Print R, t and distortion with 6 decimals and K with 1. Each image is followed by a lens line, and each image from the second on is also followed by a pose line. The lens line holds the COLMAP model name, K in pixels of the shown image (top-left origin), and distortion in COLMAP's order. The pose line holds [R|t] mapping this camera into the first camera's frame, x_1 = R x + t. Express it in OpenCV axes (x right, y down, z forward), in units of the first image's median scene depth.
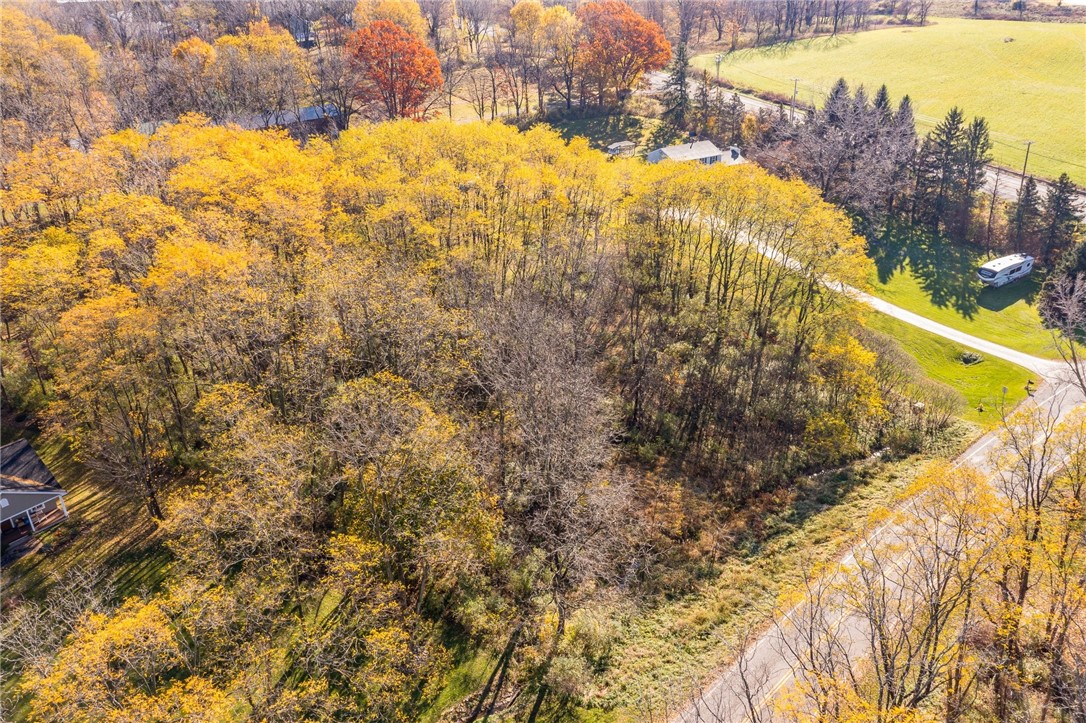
lens RADIAL K [[891.7, 0, 543.0], [0, 891.7, 361.5], [0, 0, 1]] dist [0.009863, 0.008117]
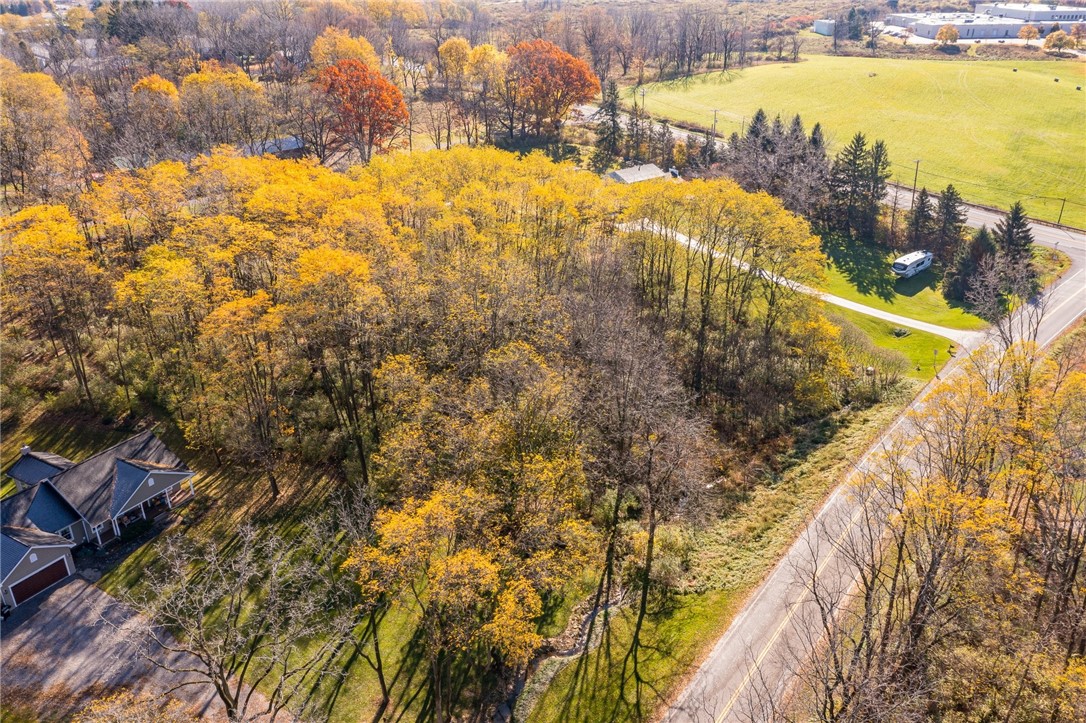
lens RADIAL K [[891.7, 0, 543.0], [0, 891.7, 361.5], [0, 0, 1]] dist [0.009863, 0.008117]
pose [[0.988836, -0.047713, 0.141163, -0.147663], [0.052158, 0.998248, -0.027953, 0.035452], [-0.139582, 0.035004, 0.989592, -0.121315]]
